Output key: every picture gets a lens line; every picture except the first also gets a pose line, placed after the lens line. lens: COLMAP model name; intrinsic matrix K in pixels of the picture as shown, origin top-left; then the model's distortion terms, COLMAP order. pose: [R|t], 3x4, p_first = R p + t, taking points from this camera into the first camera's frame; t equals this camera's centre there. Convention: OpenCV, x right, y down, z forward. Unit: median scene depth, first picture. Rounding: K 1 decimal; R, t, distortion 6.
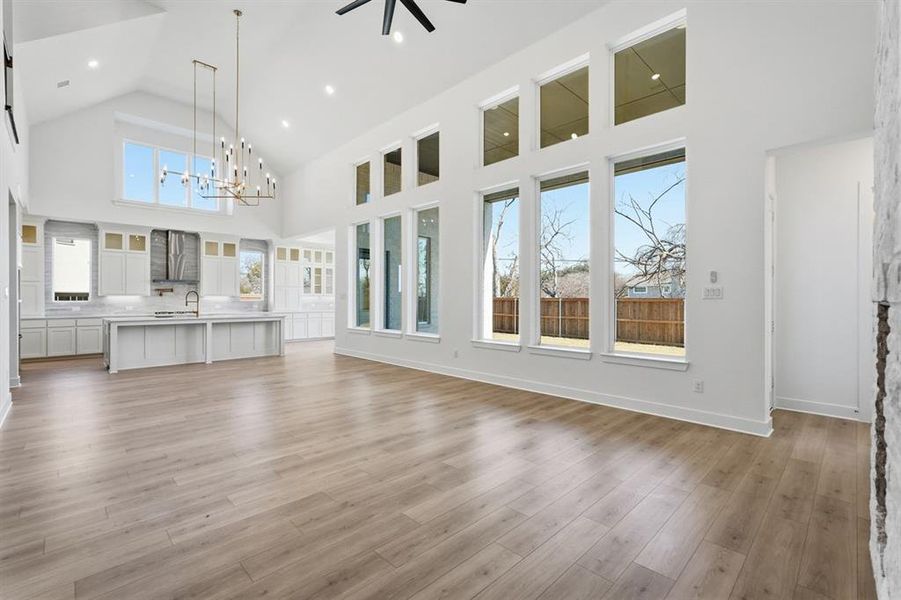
lens RADIAL K [[402.3, 0, 448.0], [0, 402.3, 293.5], [0, 0, 1]] dist [-0.002469, 0.000790]
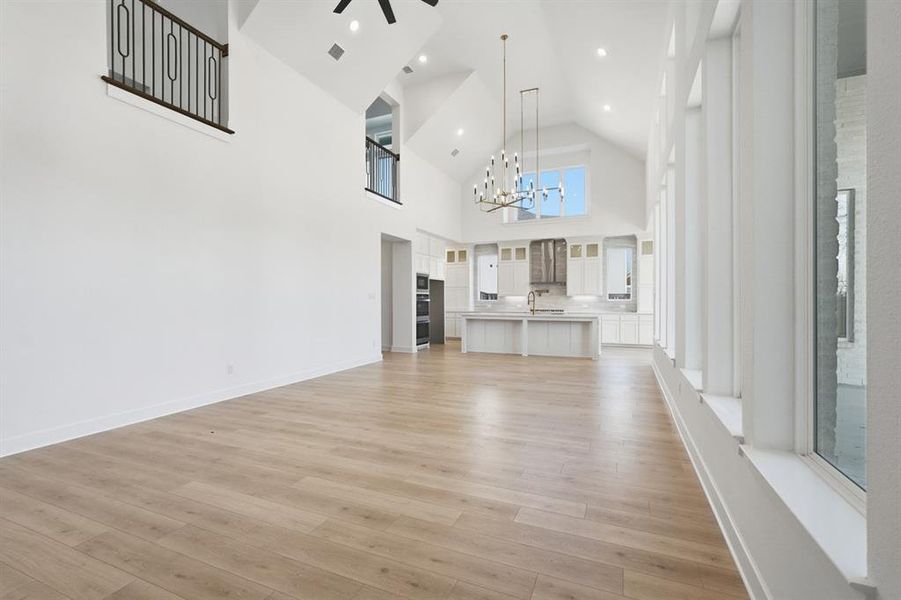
lens RADIAL K [[407.9, 0, 447.0], [0, 407.9, 294.7], [0, 0, 1]] dist [-0.003617, 0.000154]
pose [[0.377234, -0.009288, -0.926072, 0.313022], [0.014015, 0.999892, -0.004319, 0.003860], [0.926012, -0.011349, 0.377323, 0.305653]]
